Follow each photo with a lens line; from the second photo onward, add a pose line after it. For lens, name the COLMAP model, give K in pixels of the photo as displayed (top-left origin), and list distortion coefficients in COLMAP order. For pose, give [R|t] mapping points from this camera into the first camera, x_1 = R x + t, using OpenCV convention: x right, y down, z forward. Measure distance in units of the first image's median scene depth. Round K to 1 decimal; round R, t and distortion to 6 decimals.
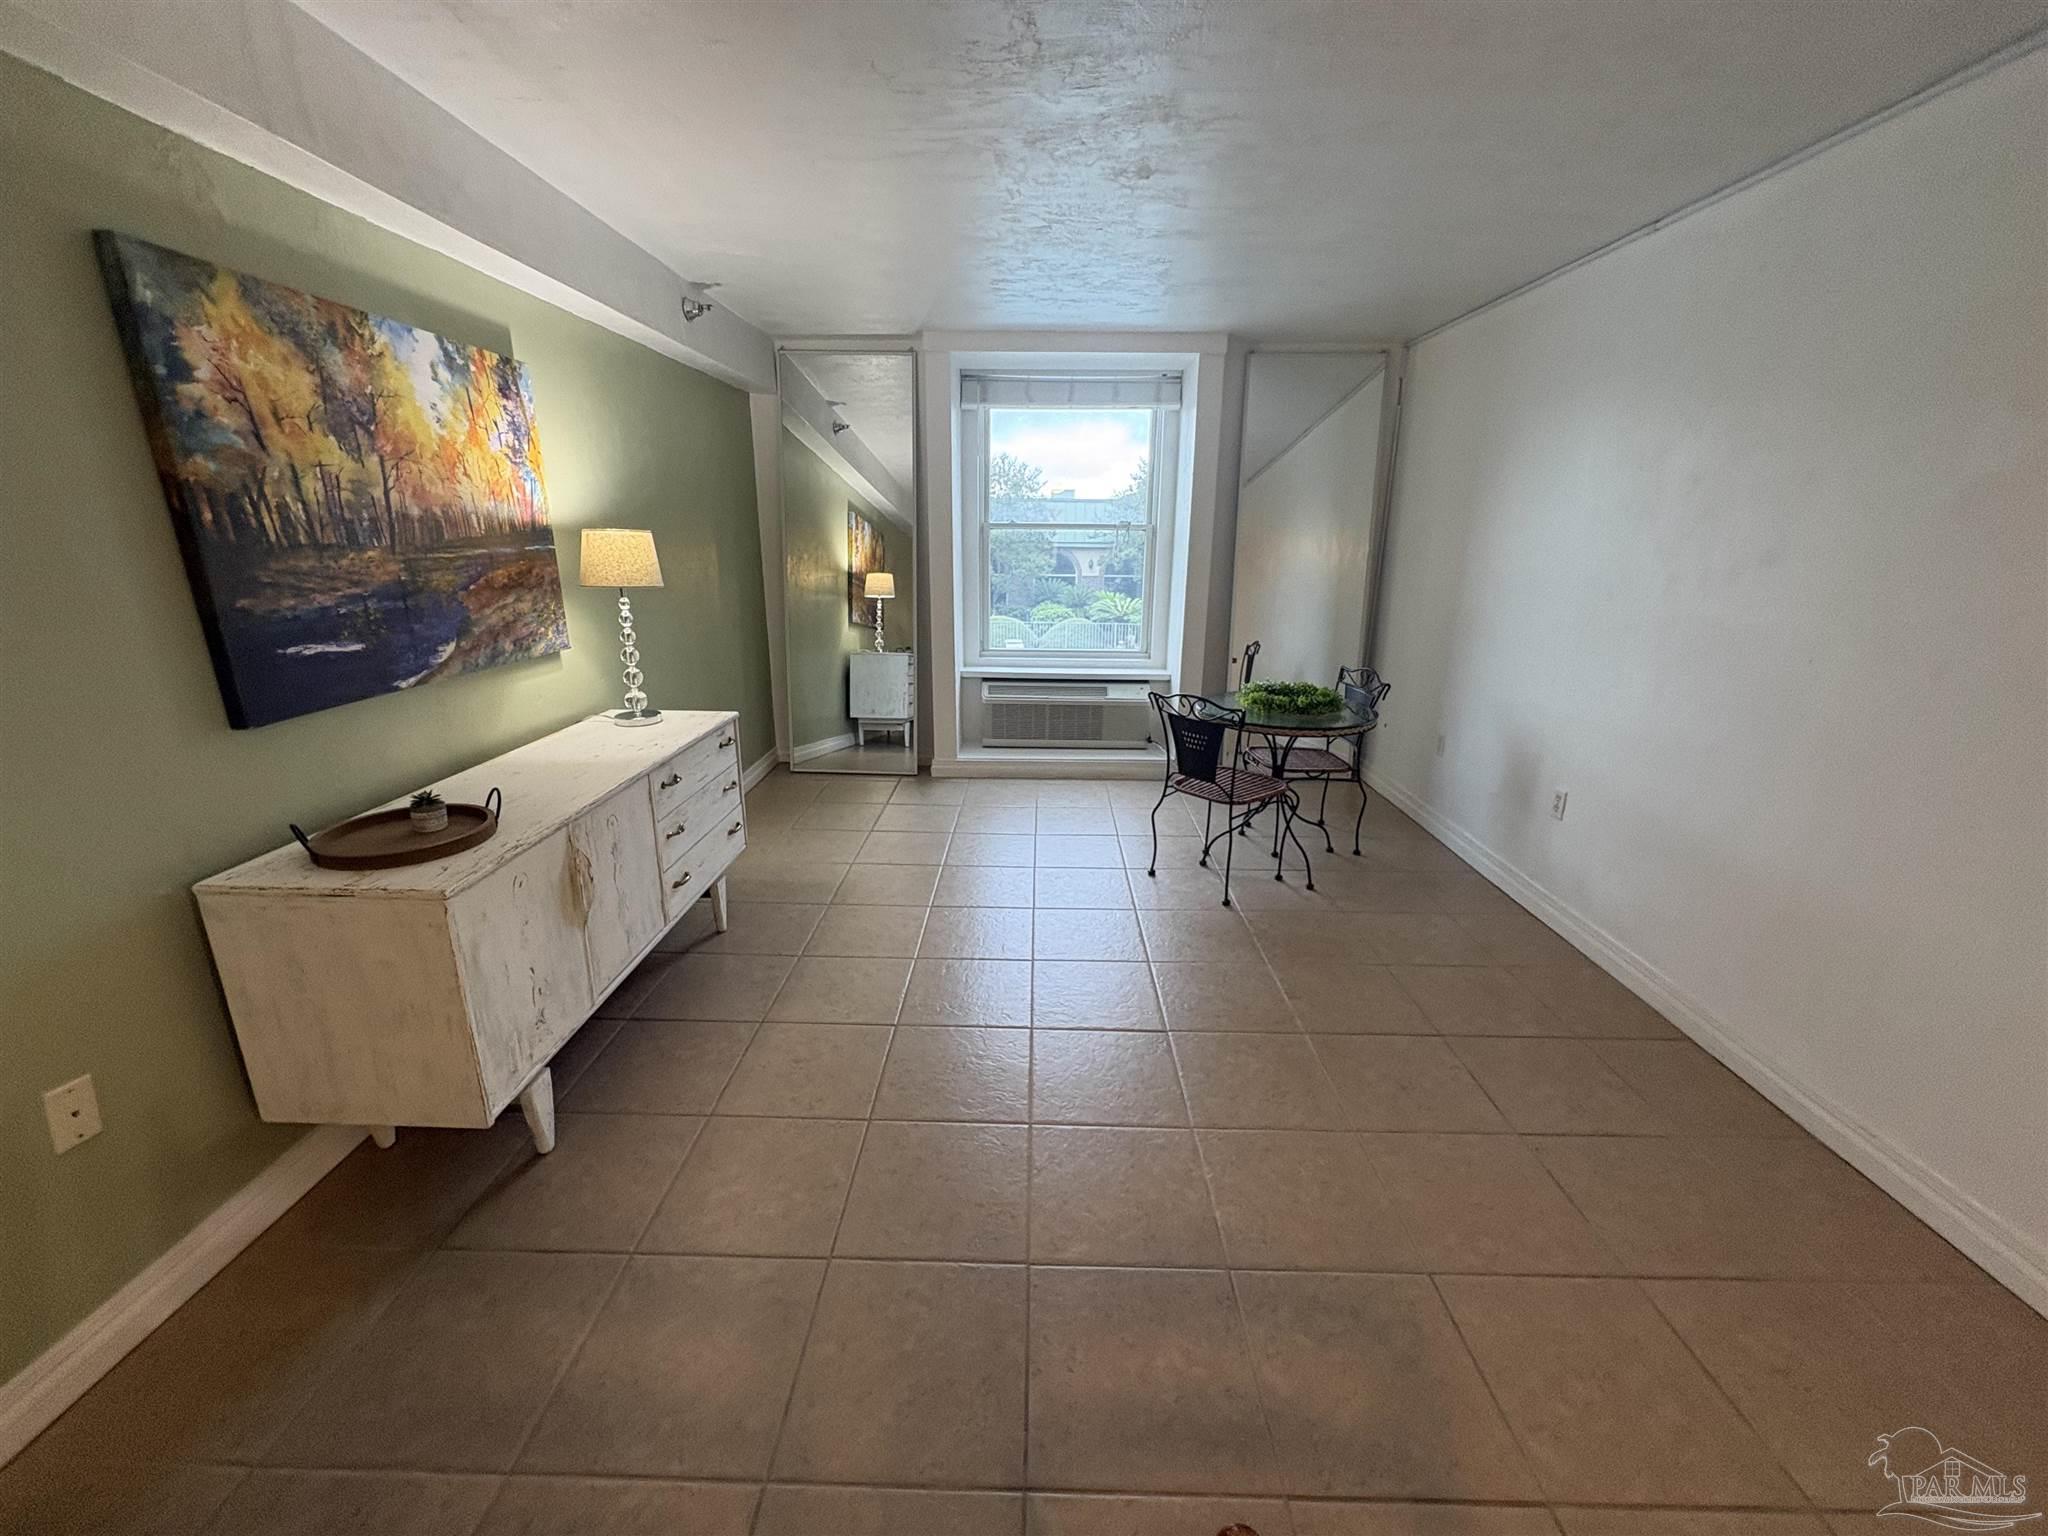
lens RADIAL K [[816.2, 0, 1024.4], [0, 816.2, 765.0], [0, 0, 1]] dist [0.002864, -0.000599]
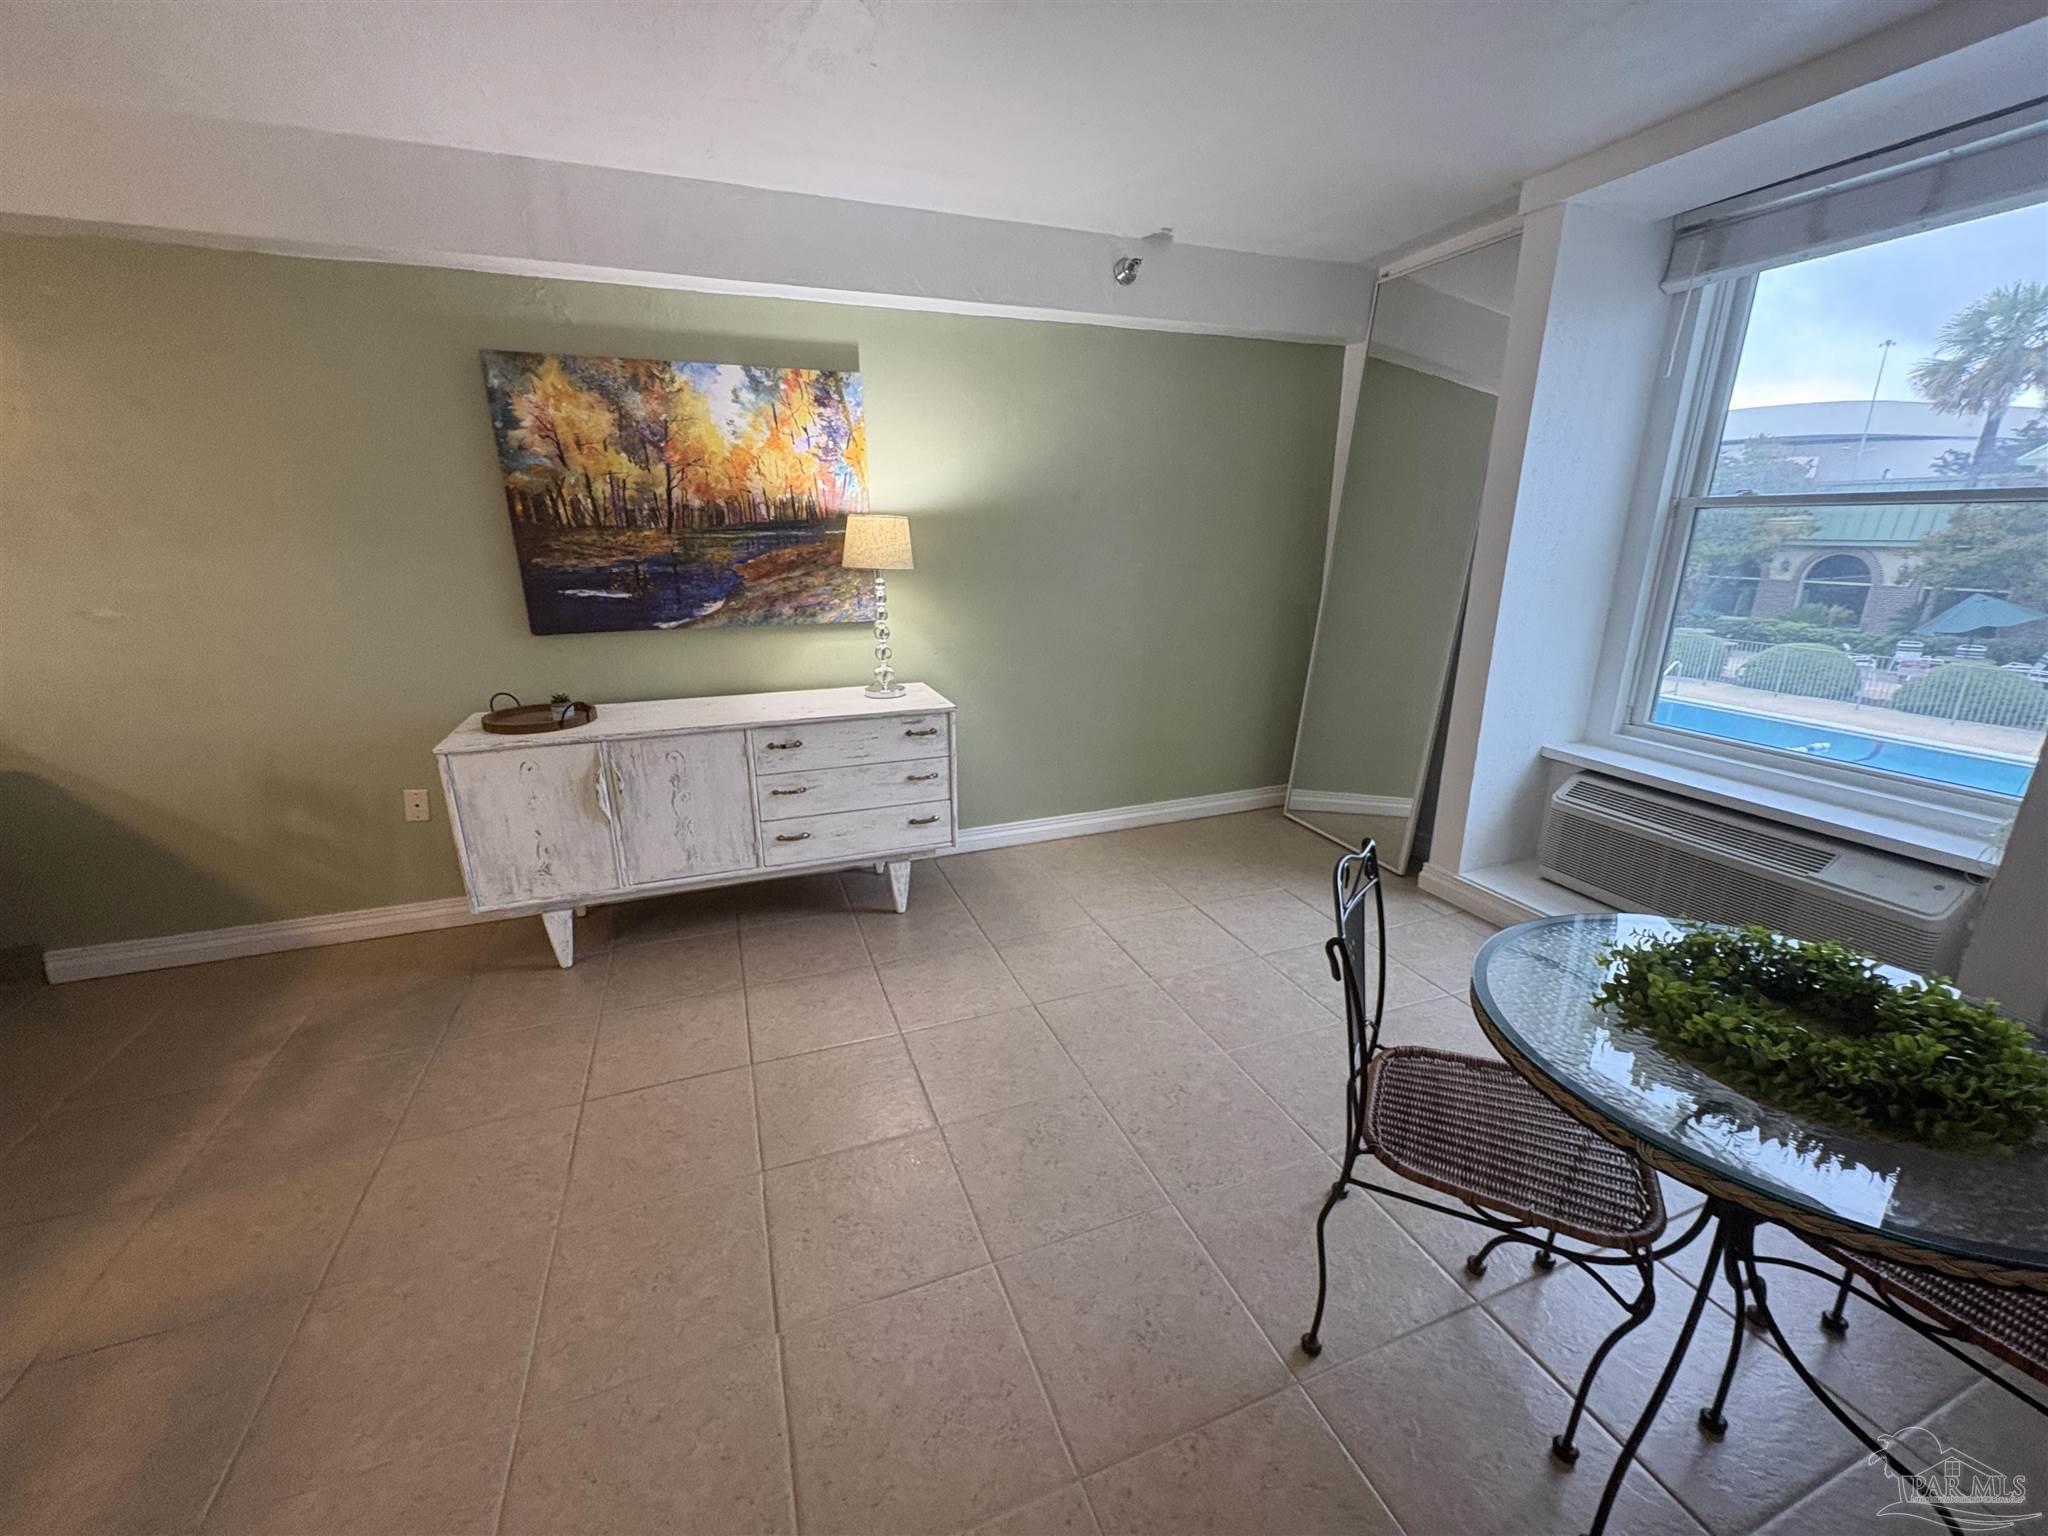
lens RADIAL K [[816.2, 0, 1021.7], [0, 816.2, 766.2], [0, 0, 1]] dist [0.002864, -0.000599]
pose [[0.372210, 0.252581, -0.893119, 0.687967], [-0.252279, 0.953563, 0.164537, -0.220089], [0.893205, 0.164073, 0.418647, 0.859776]]
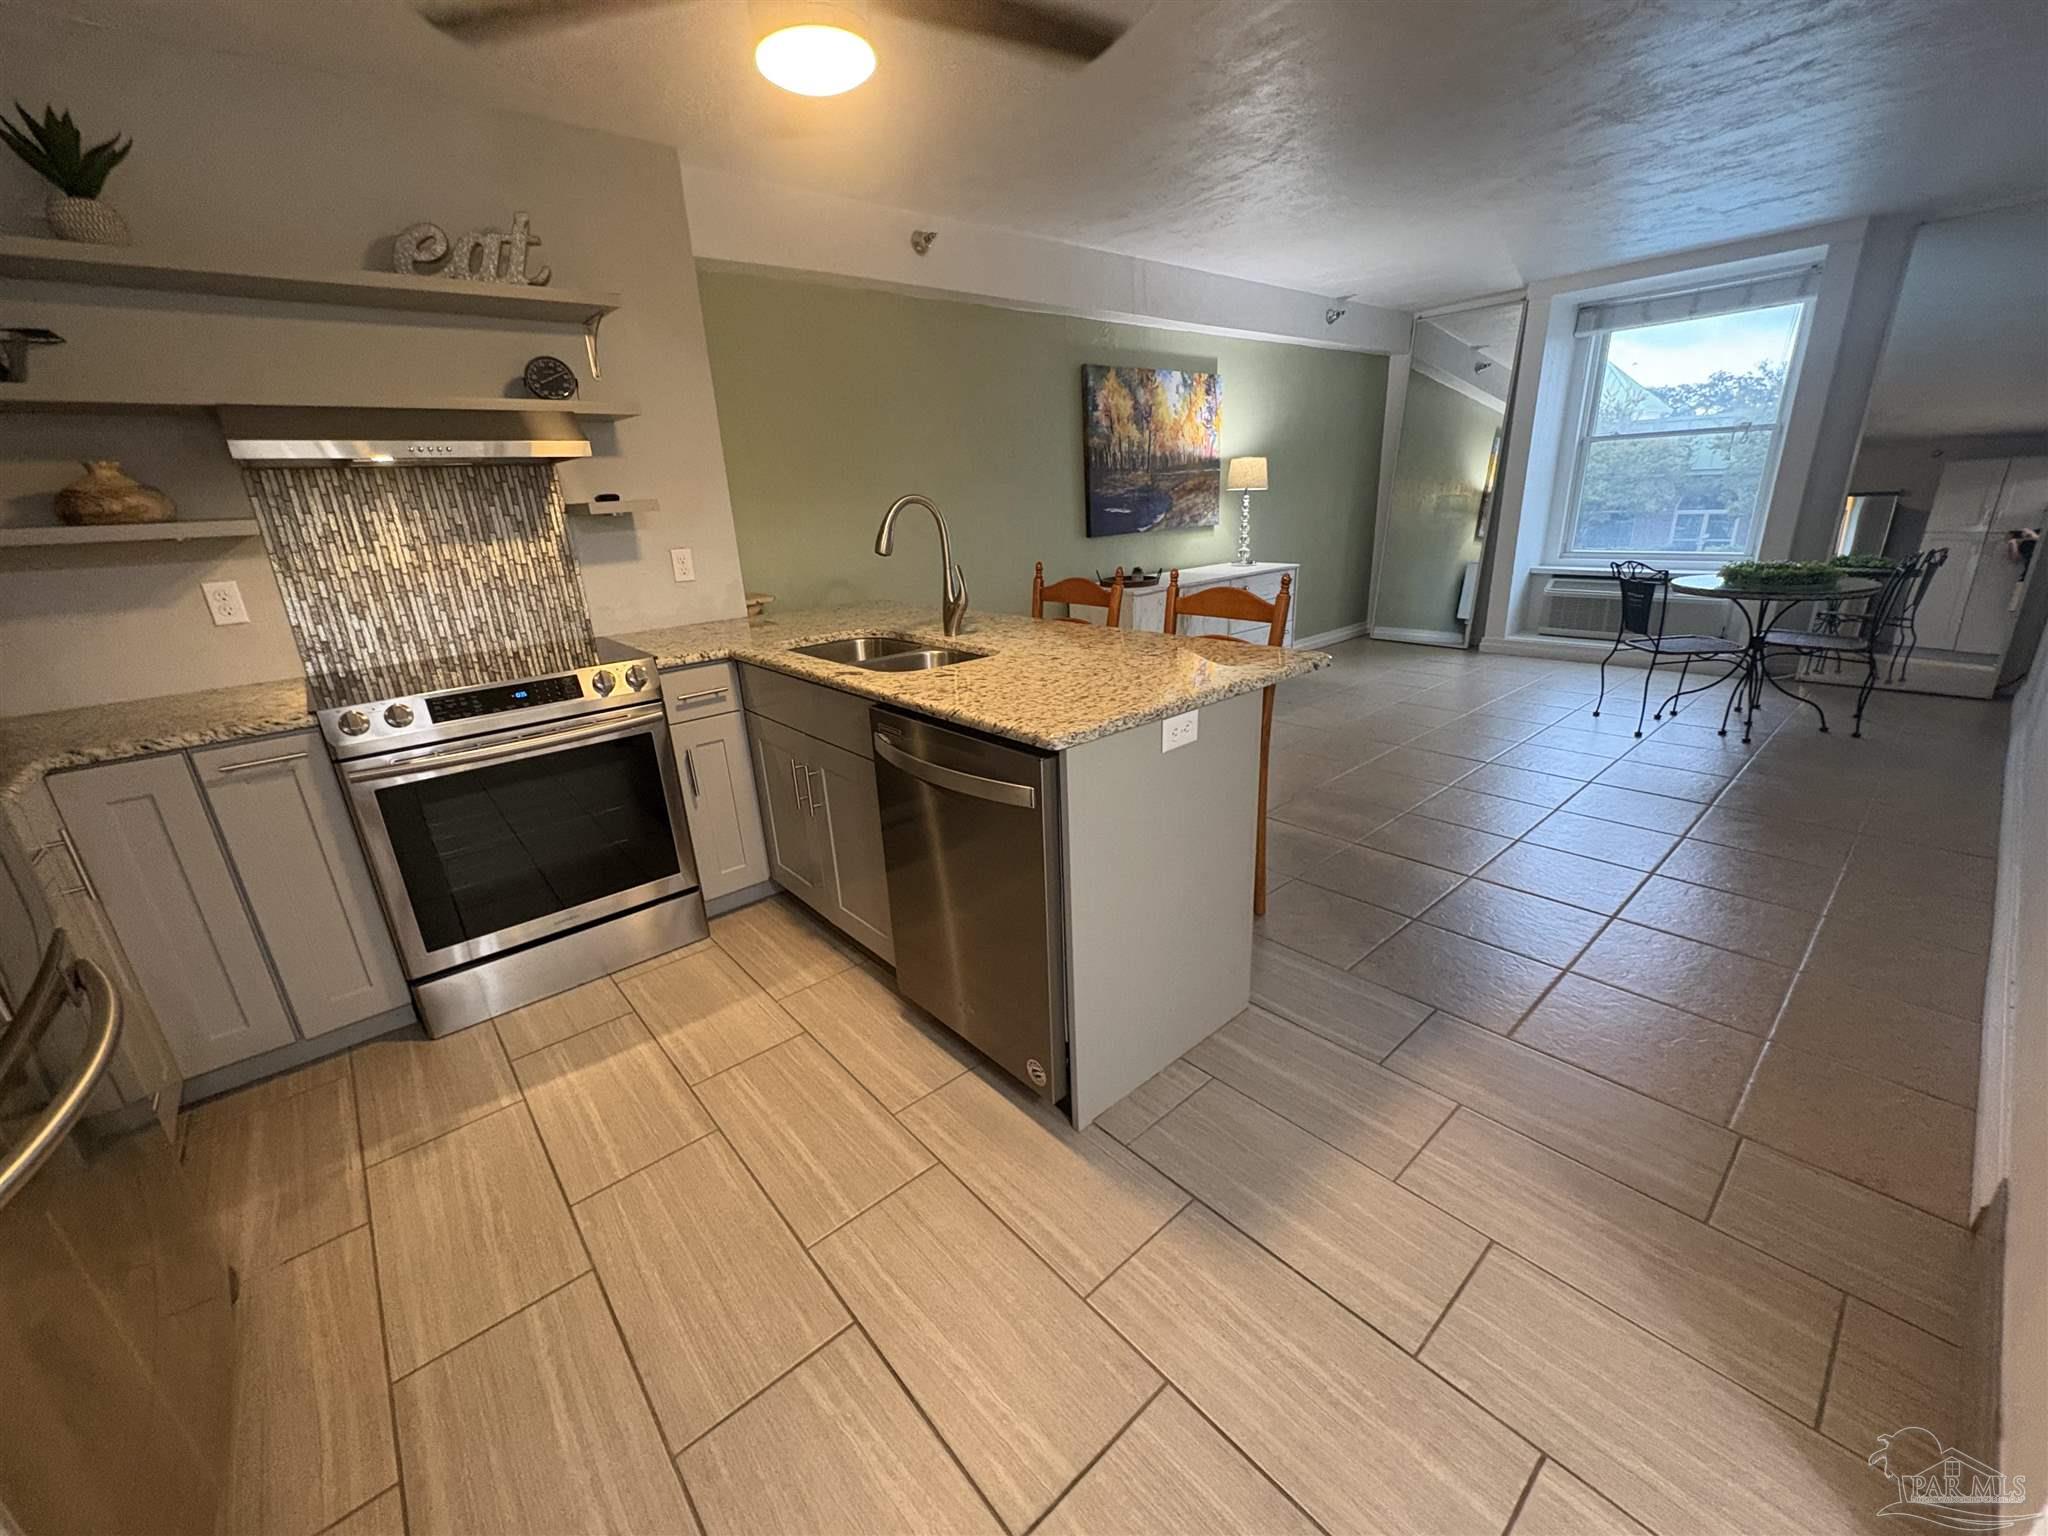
lens RADIAL K [[816.2, 0, 1023.4], [0, 816.2, 765.2], [0, 0, 1]] dist [0.002864, -0.000599]
pose [[0.667599, 0.196351, -0.718163, 0.719191], [-0.154673, 0.980129, 0.124191, 0.281423], [0.728277, 0.028171, 0.684703, -0.722386]]
